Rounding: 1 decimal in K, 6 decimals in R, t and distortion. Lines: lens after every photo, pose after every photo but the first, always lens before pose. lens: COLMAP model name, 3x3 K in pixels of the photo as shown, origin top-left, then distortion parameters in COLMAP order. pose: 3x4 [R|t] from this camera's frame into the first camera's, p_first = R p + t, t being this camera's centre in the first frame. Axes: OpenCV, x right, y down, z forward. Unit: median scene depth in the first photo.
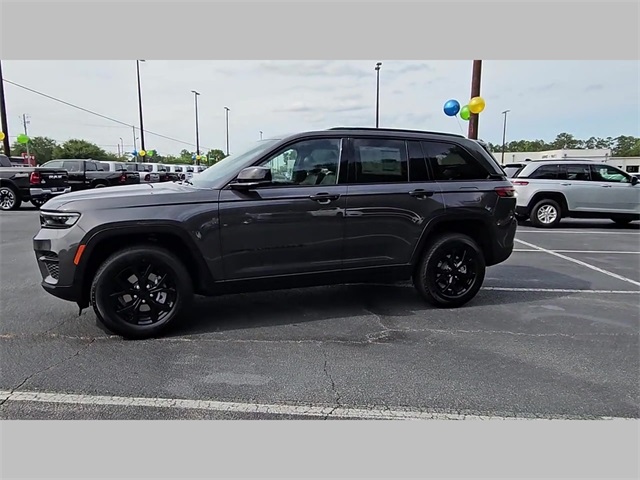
lens RADIAL K [[436.2, 0, 313.4], [0, 436.2, 240.2], [0, 0, 1]] dist [0.006985, -0.002790]
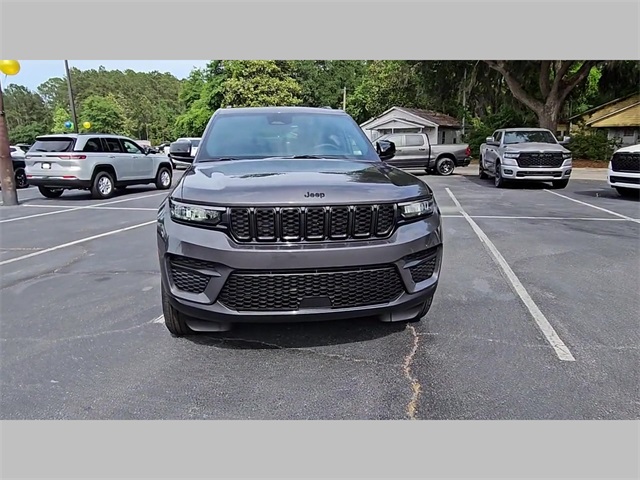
lens RADIAL K [[436.2, 0, 313.4], [0, 436.2, 240.2], [0, 0, 1]] dist [0.006985, -0.002790]
pose [[0.168944, -0.214398, 0.962025, -1.195433], [0.157426, 0.969394, 0.188394, -0.144983], [-0.972972, 0.119619, 0.197525, 0.888986]]
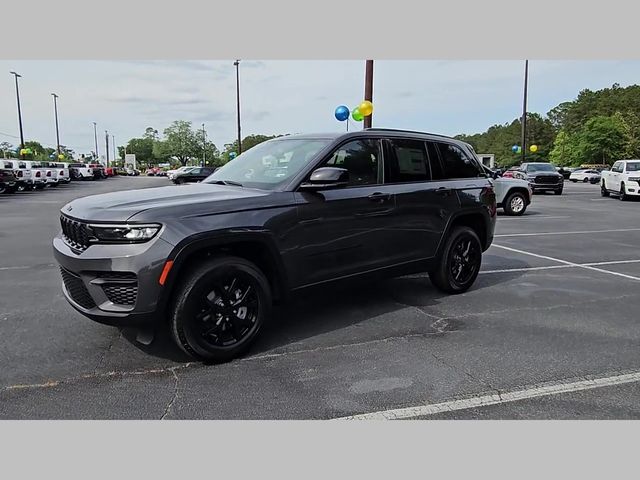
lens RADIAL K [[436.2, 0, 313.4], [0, 436.2, 240.2], [0, 0, 1]] dist [0.006985, -0.002790]
pose [[0.937756, -0.058420, 0.342346, -0.454568], [0.055058, 0.998292, 0.019539, -0.024991], [-0.342903, 0.000526, 0.939371, 0.091241]]
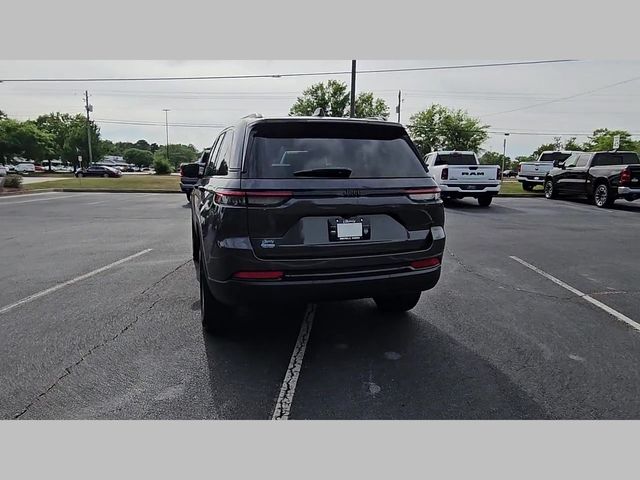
lens RADIAL K [[435.6, 0, 313.7], [0, 435.6, 242.0], [0, 0, 1]] dist [0.004796, -0.000009]
pose [[-0.026630, 0.162318, -0.986379, 1.236907], [-0.155557, 0.974036, 0.164487, -0.195851], [0.987468, 0.157818, -0.000689, 1.312189]]
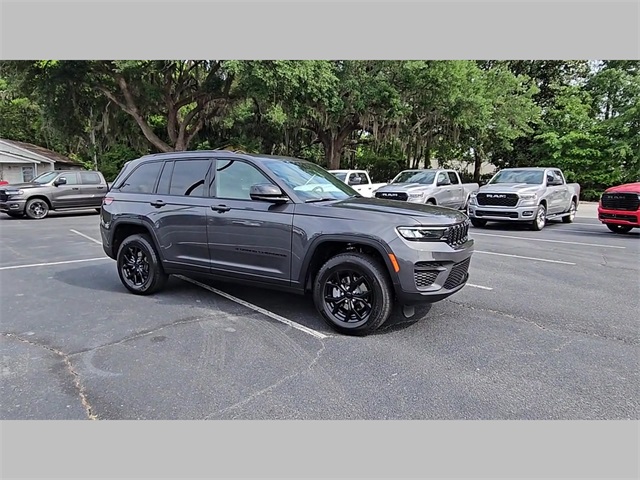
lens RADIAL K [[436.2, 0, 313.4], [0, 436.2, 240.2], [0, 0, 1]] dist [0.006985, -0.002790]
pose [[-0.670652, -0.104813, 0.734330, -1.152625], [0.105868, 0.966307, 0.234611, -0.327740], [-0.734179, 0.235084, -0.636959, 1.970343]]
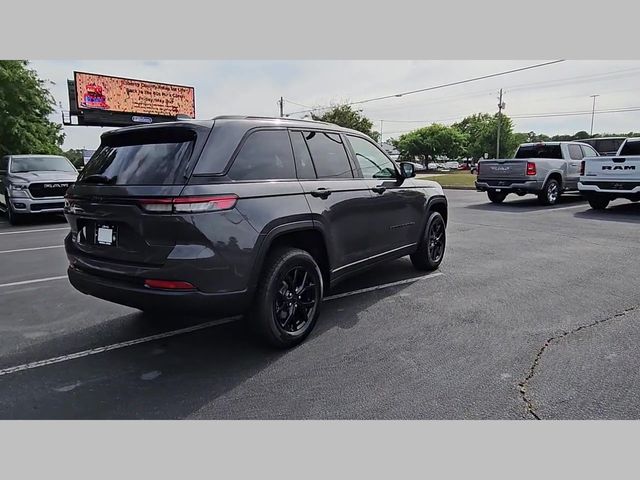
lens RADIAL K [[436.2, 0, 313.4], [0, 436.2, 240.2], [0, 0, 1]] dist [0.006985, -0.002790]
pose [[-0.808877, 0.109037, -0.577779, 0.656182], [-0.072078, 0.956855, 0.281483, -0.336133], [0.583543, 0.269331, -0.766119, 2.163856]]
